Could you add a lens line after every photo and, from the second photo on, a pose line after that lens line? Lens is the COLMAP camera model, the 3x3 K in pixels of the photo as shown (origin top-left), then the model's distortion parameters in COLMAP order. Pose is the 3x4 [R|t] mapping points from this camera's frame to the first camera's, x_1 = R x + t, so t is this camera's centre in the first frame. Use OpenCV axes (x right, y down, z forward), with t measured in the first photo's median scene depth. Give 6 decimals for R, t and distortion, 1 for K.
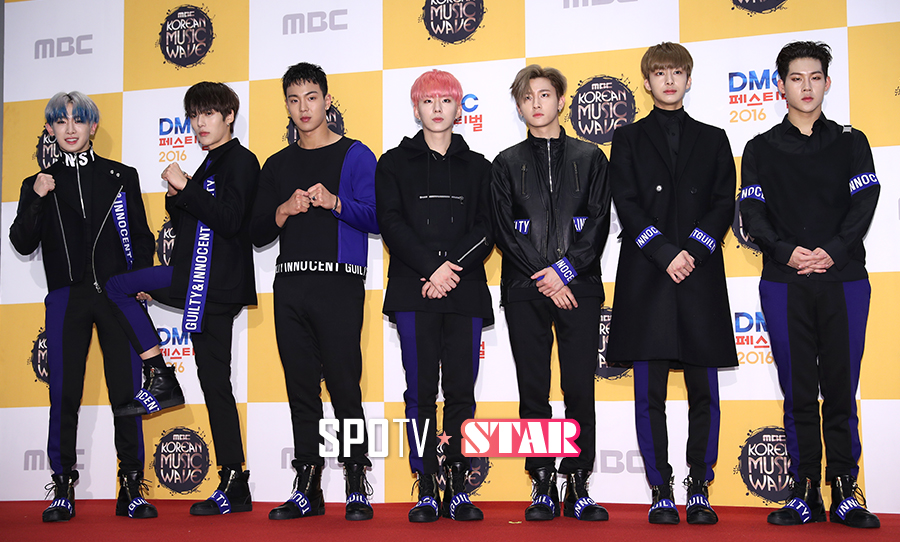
lens RADIAL K [[1527.3, 0, 426.9], [0, 1527.3, 239.4], [0, 0, 1]] dist [0.190349, 0.000000]
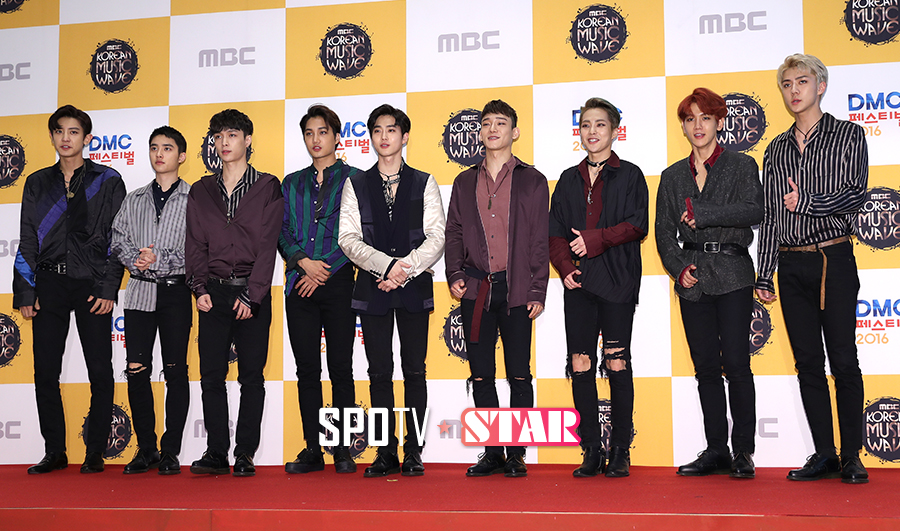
lens RADIAL K [[1271.2, 0, 448.6], [0, 1271.2, 262.2], [0, 0, 1]] dist [0.036021, 0.000000]
pose [[0.991279, 0.010037, 0.131395, -0.224250], [-0.011695, 0.999861, 0.011853, 0.010537], [-0.131258, -0.013286, 0.991259, 0.080884]]
